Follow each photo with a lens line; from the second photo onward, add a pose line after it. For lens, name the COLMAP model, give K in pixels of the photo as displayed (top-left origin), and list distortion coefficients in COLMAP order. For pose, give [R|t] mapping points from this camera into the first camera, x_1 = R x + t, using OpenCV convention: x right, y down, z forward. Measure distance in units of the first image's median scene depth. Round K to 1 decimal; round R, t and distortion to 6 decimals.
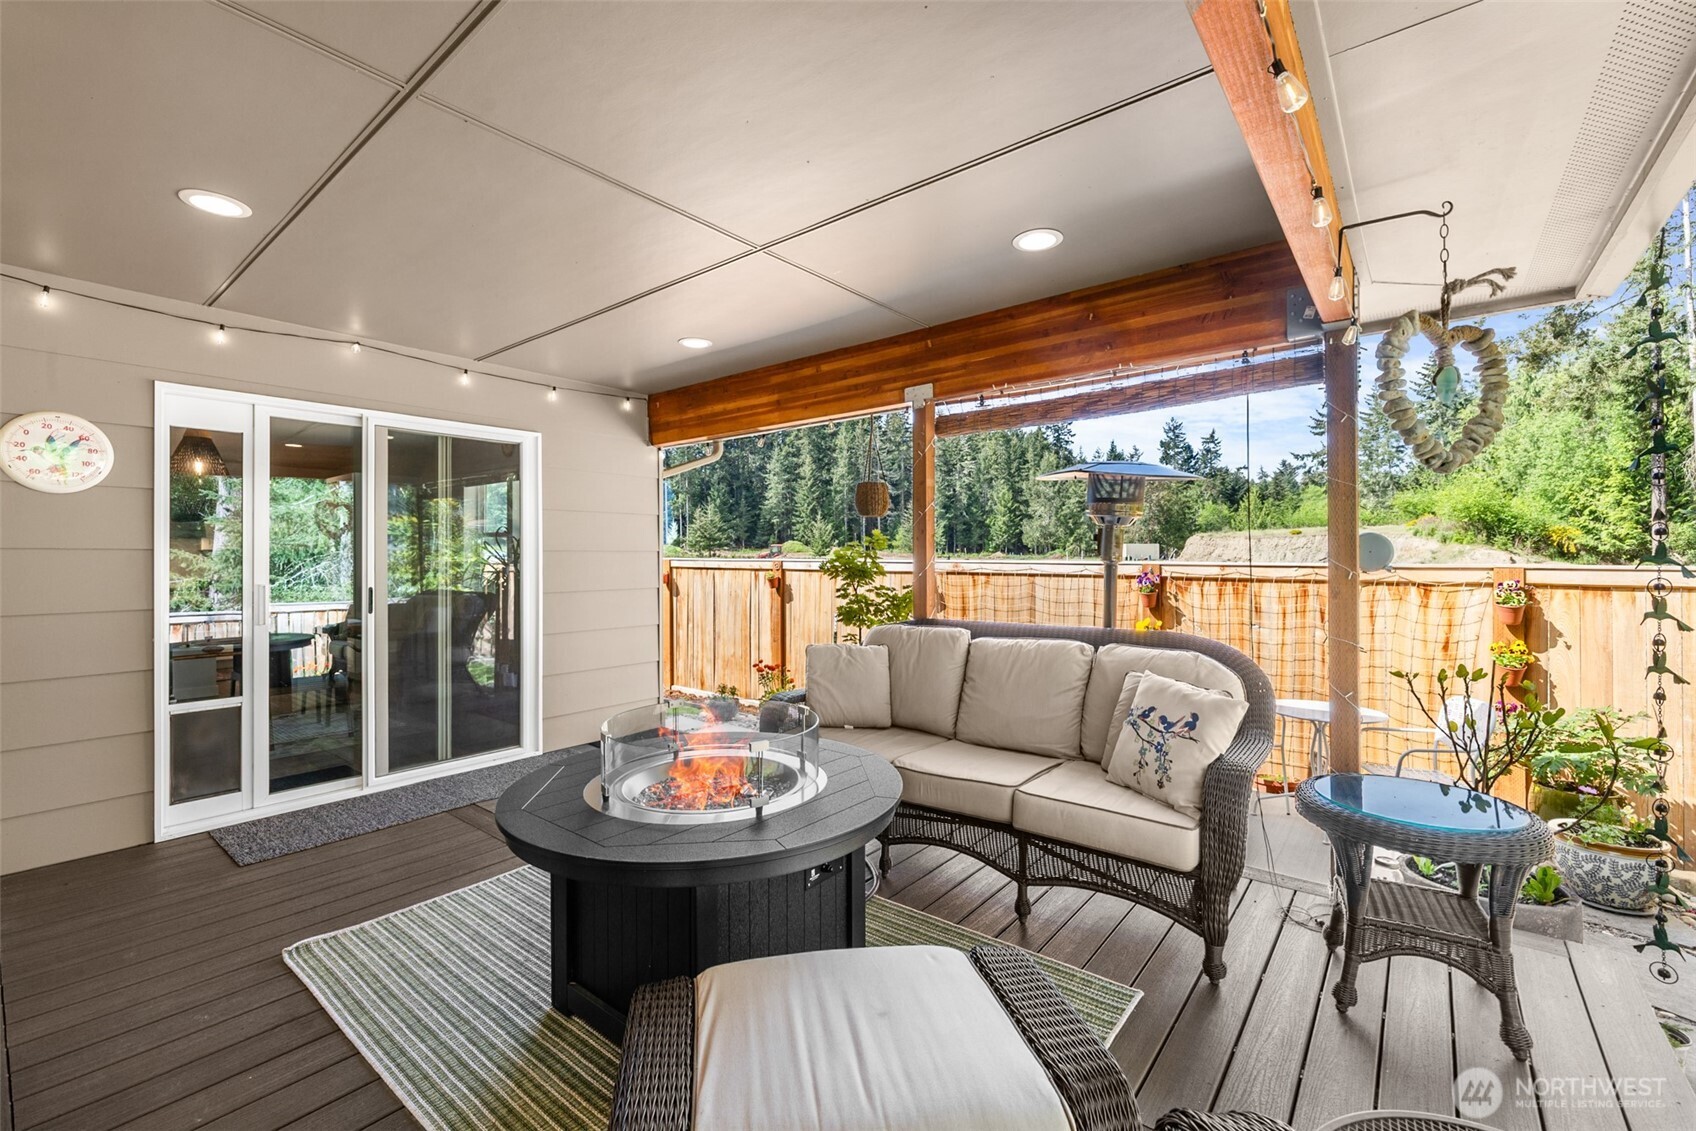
lens RADIAL K [[722.5, 0, 837.1], [0, 722.5, 555.7], [0, 0, 1]] dist [0.001135, -0.000175]
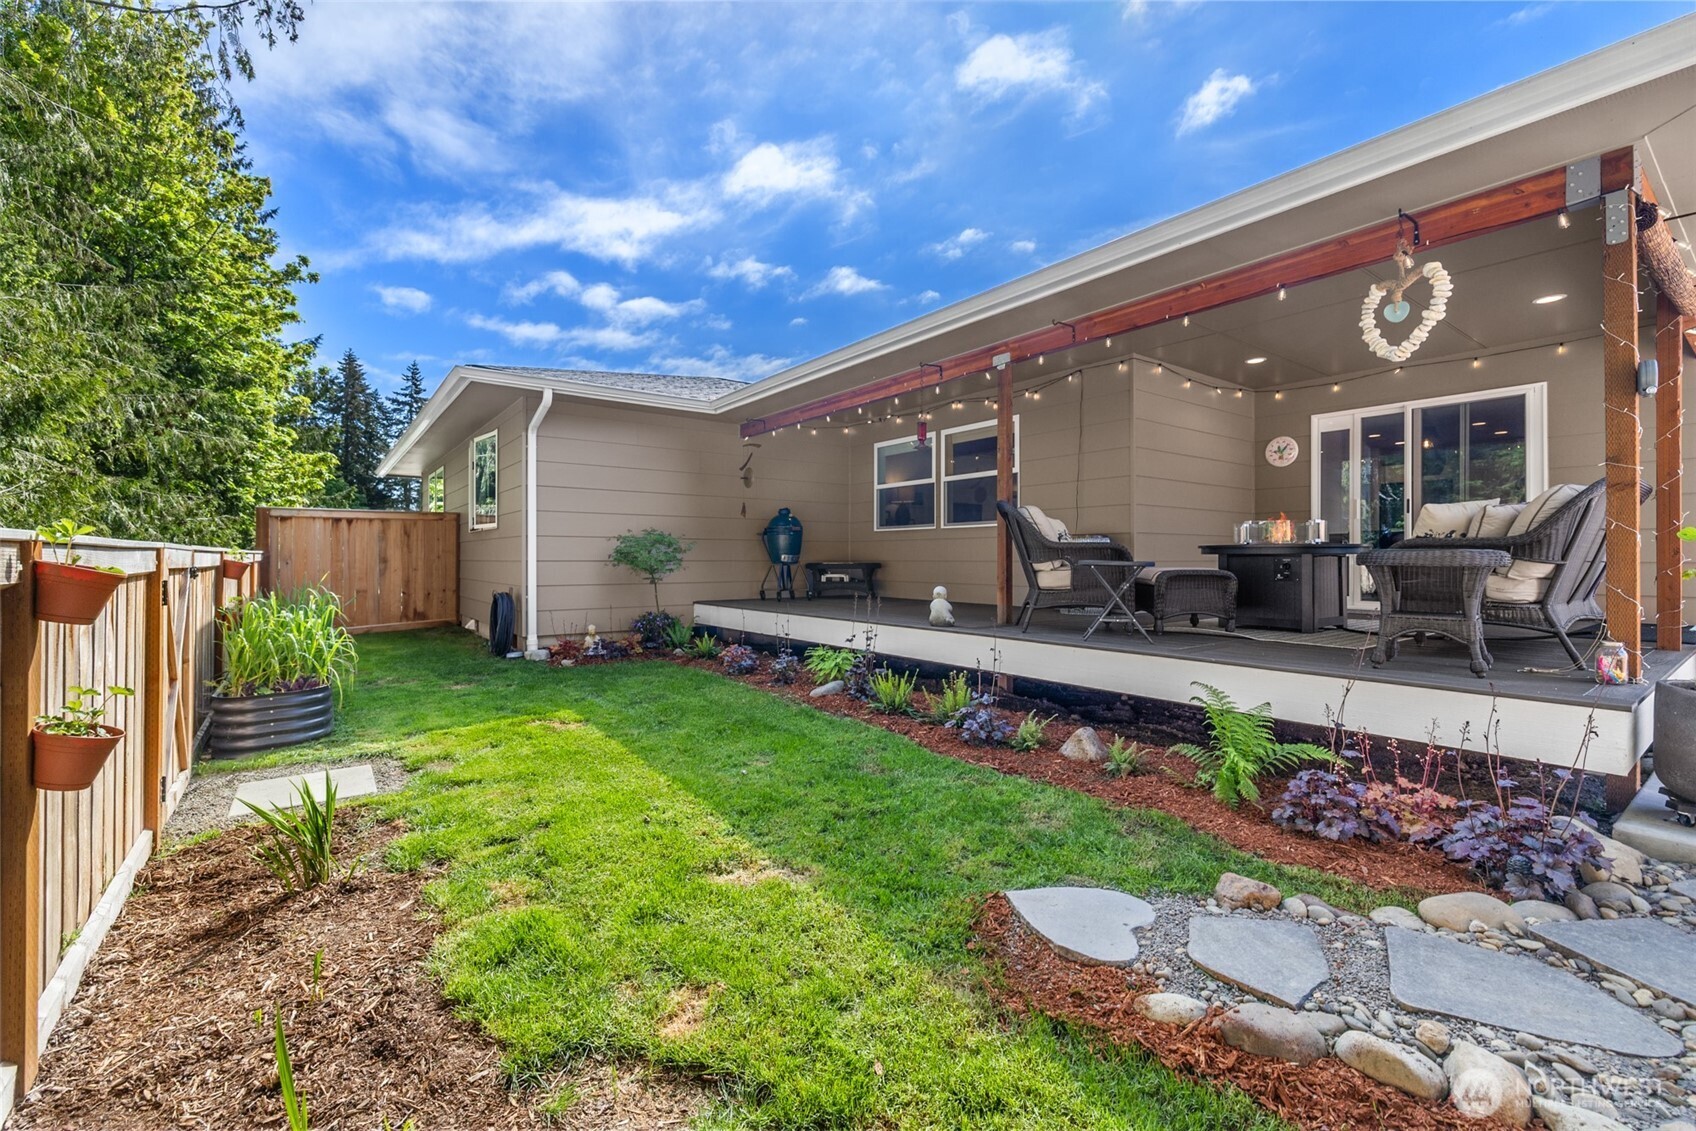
lens RADIAL K [[722.5, 0, 837.1], [0, 722.5, 555.7], [0, 0, 1]] dist [0.001135, -0.000175]
pose [[-0.244800, -0.000102, -0.969574, 0.939222], [0.002732, 0.999996, -0.000794, 0.117132], [0.969570, -0.002843, -0.244799, 0.033777]]
